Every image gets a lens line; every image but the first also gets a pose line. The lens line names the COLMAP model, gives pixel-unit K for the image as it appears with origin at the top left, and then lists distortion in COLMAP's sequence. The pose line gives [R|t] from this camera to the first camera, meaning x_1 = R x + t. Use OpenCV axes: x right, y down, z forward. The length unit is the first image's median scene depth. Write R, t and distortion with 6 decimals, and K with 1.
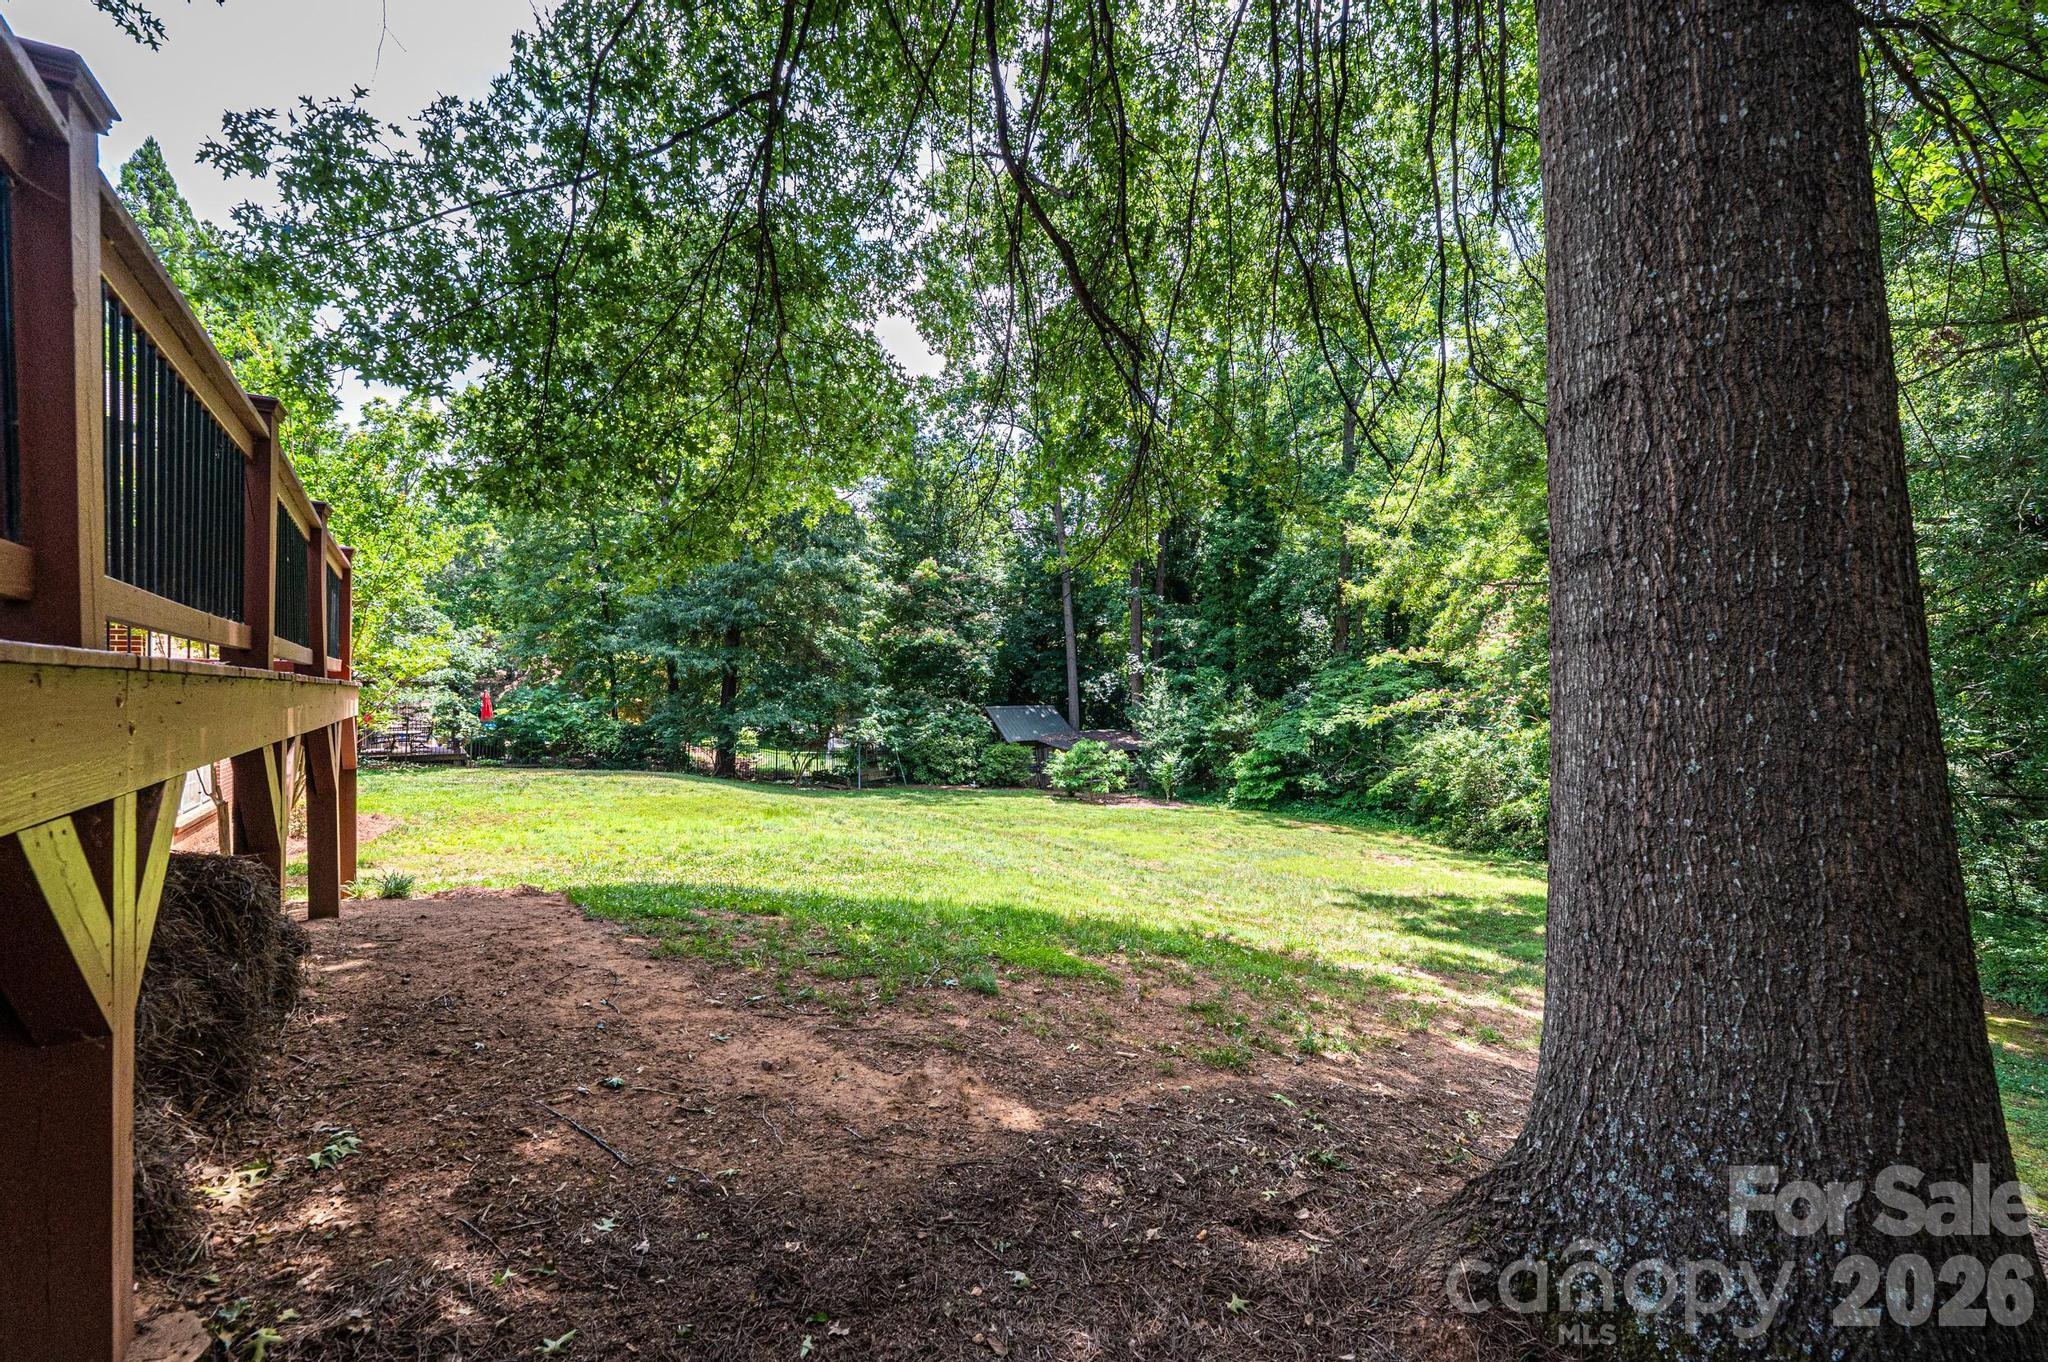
lens RADIAL K [[814.8, 0, 1024.0], [0, 814.8, 681.0], [0, 0, 1]] dist [-0.000854, -0.000041]
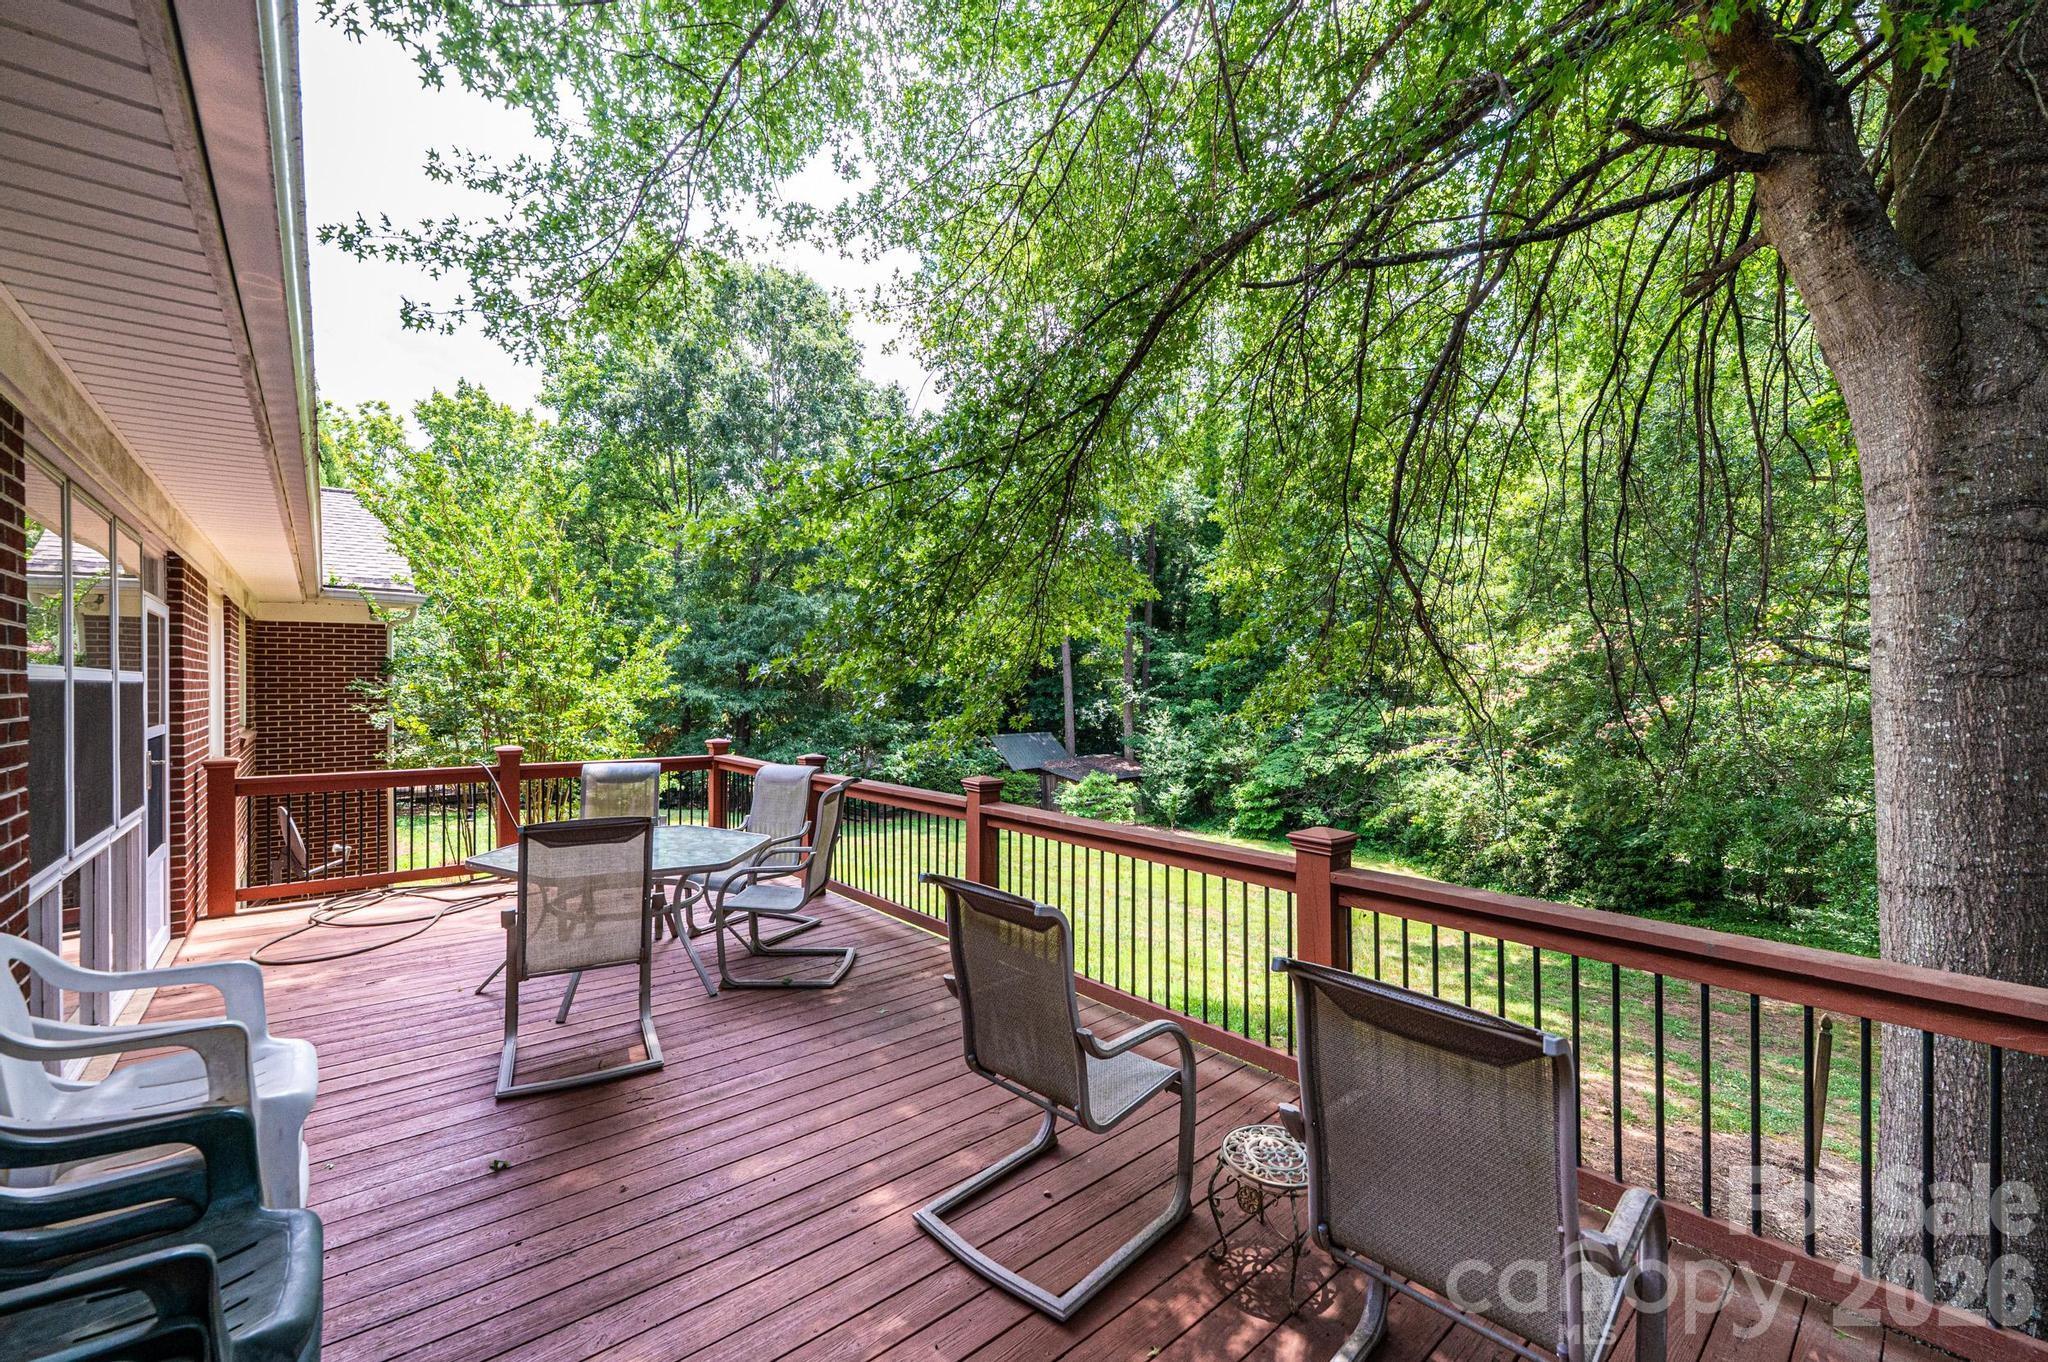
lens RADIAL K [[814.8, 0, 1024.0], [0, 814.8, 681.0], [0, 0, 1]] dist [-0.000854, -0.000041]
pose [[0.997216, 0.003738, 0.074469, -0.099262], [-0.004186, 0.999974, 0.005862, -0.053430], [-0.074446, -0.006157, 0.997206, -0.046935]]
